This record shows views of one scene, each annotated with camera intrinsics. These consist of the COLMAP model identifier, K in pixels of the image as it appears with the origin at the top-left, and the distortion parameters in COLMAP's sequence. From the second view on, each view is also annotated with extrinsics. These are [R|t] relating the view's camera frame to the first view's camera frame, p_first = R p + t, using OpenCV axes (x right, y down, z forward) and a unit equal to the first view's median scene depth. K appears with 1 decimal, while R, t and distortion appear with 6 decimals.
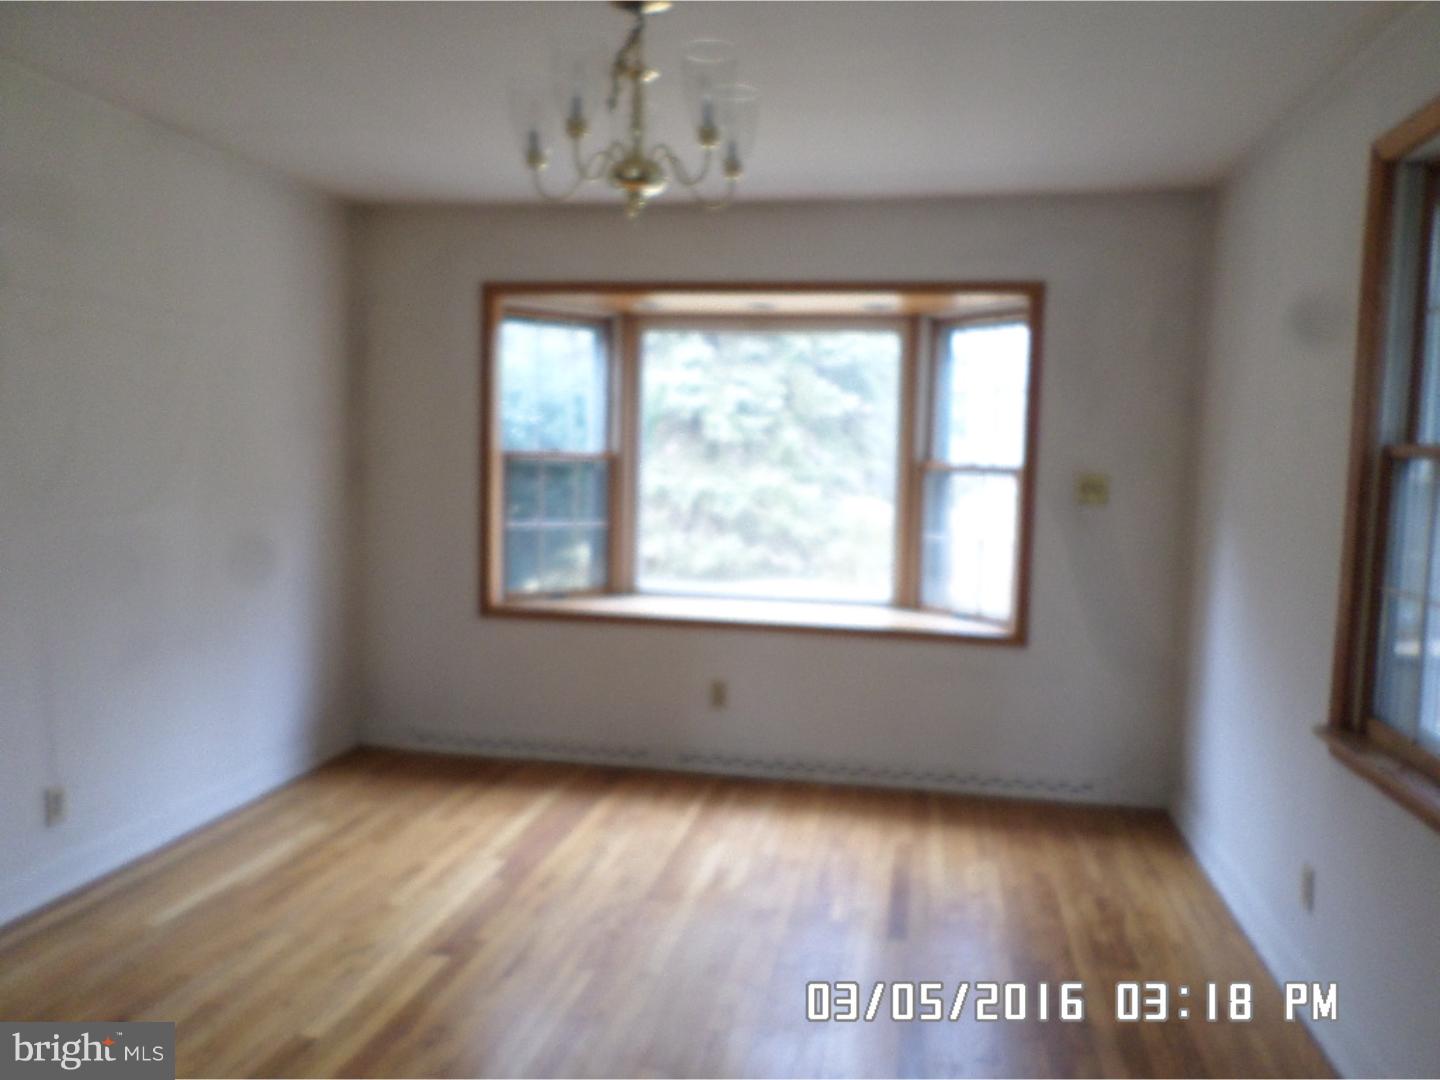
lens RADIAL K [[1087.2, 0, 718.5], [0, 1087.2, 535.9], [0, 0, 1]] dist [-0.011791, -0.007340]
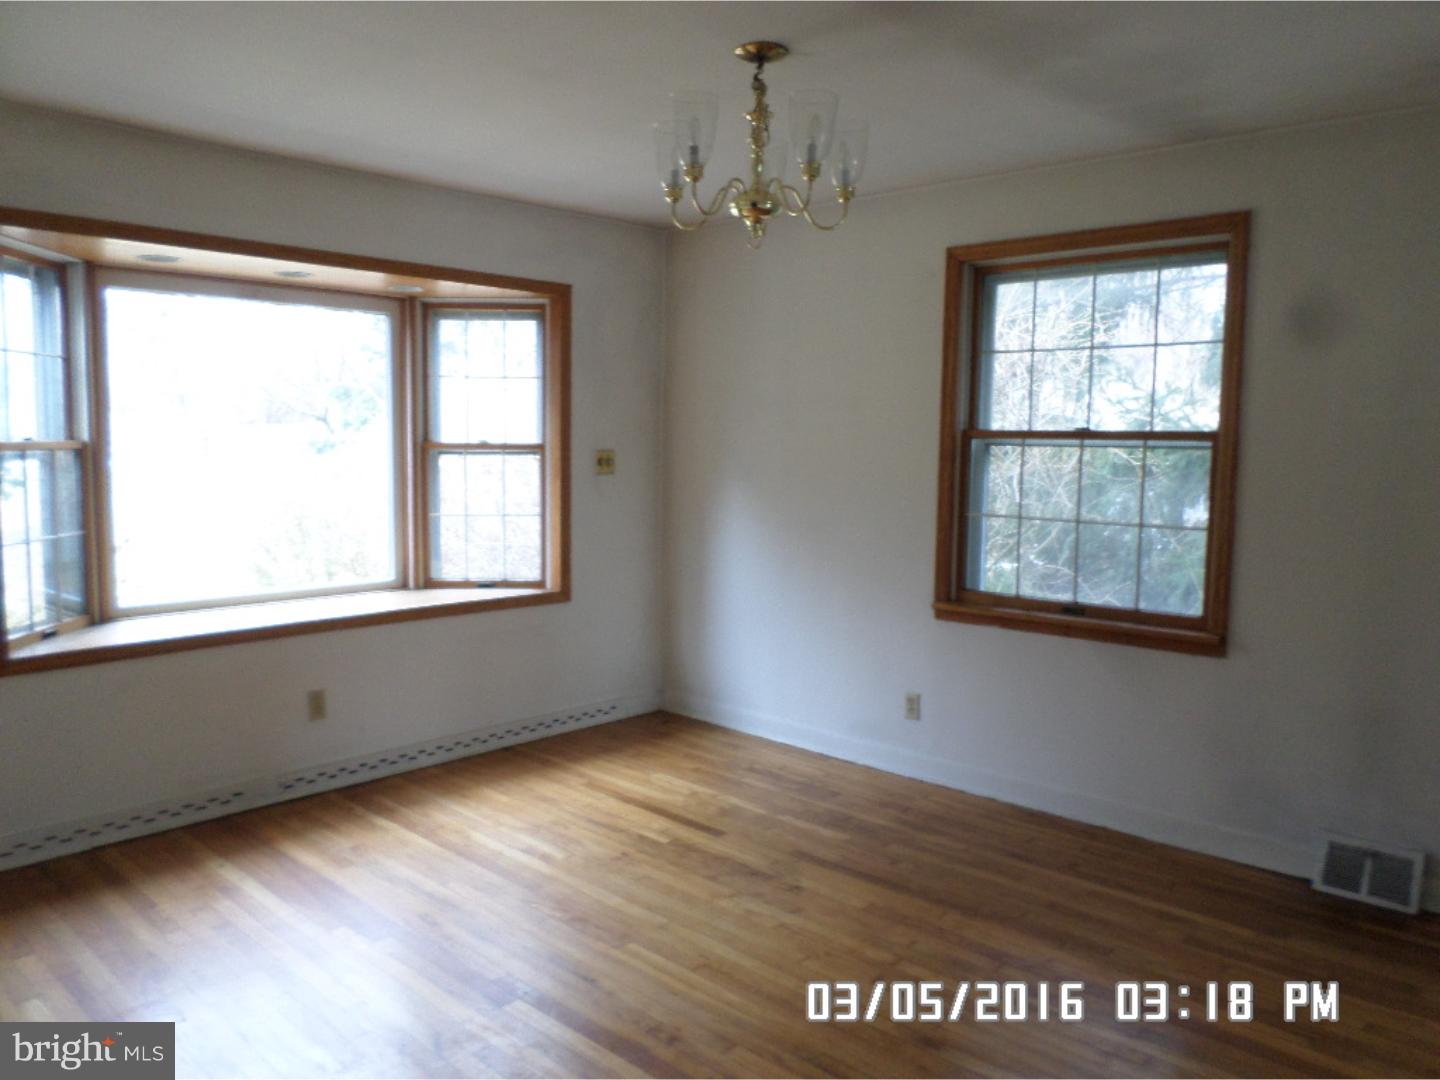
lens RADIAL K [[1087.2, 0, 718.7], [0, 1087.2, 543.1], [0, 0, 1]] dist [-0.011791, -0.007340]
pose [[0.528982, -0.102220, 0.842454, -0.616045], [0.069458, 0.994603, 0.077068, -0.037872], [-0.845786, 0.017748, 0.533227, 0.250249]]
